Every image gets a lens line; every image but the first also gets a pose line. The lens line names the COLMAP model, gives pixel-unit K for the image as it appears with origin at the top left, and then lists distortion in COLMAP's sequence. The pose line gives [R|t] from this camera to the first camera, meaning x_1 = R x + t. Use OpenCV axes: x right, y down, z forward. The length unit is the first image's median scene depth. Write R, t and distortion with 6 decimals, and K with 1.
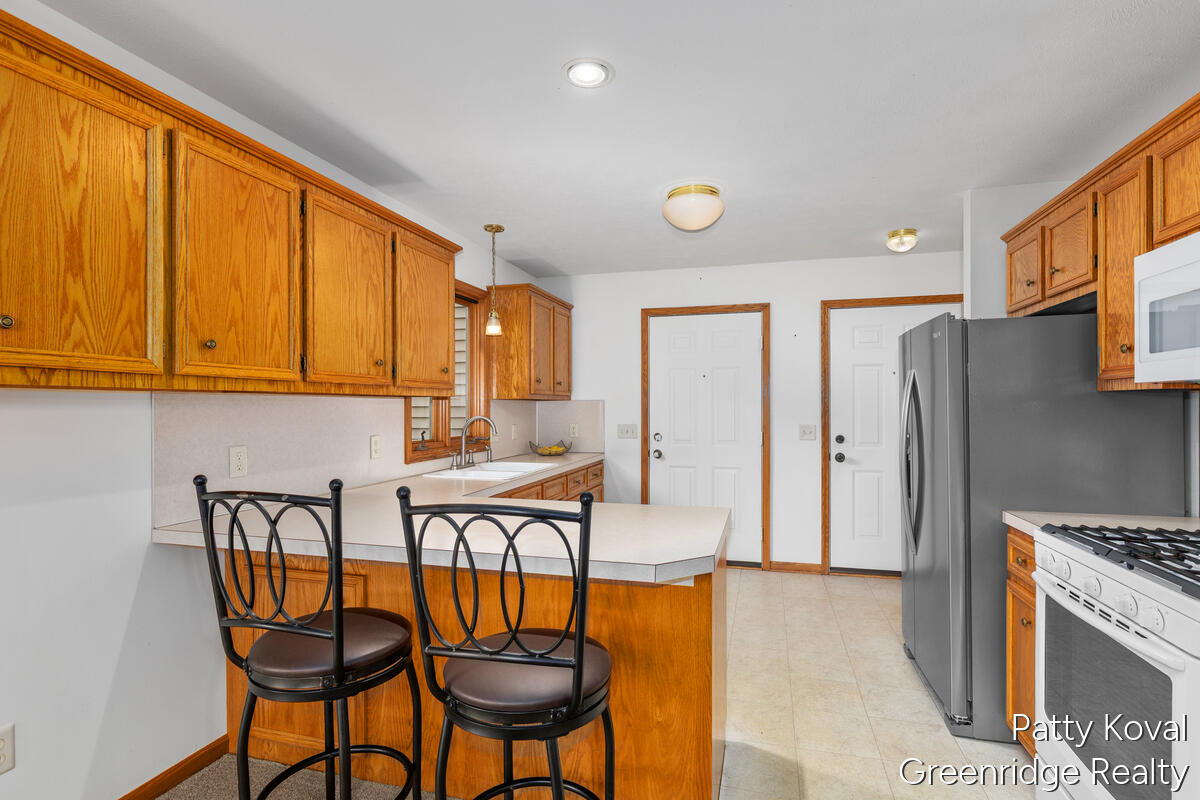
lens RADIAL K [[591.2, 0, 597.7], [0, 591.2, 400.9], [0, 0, 1]] dist [0.001008, 0.000233]
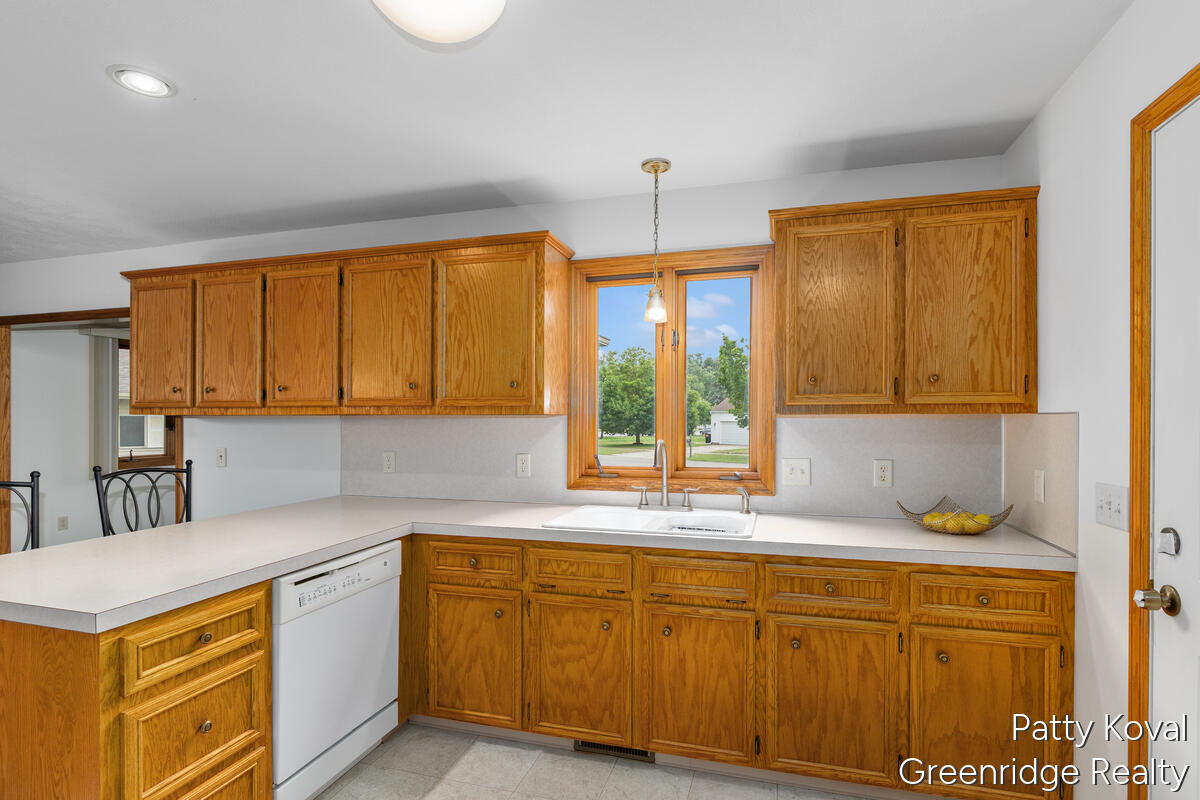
lens RADIAL K [[591.2, 0, 603.7], [0, 591.2, 407.8], [0, 0, 1]] dist [0.001008, 0.000233]
pose [[-0.005327, -0.009759, -0.999938, 0.744946], [0.011611, 0.999884, -0.009821, -0.007856], [0.999918, -0.011663, -0.005213, 1.376940]]
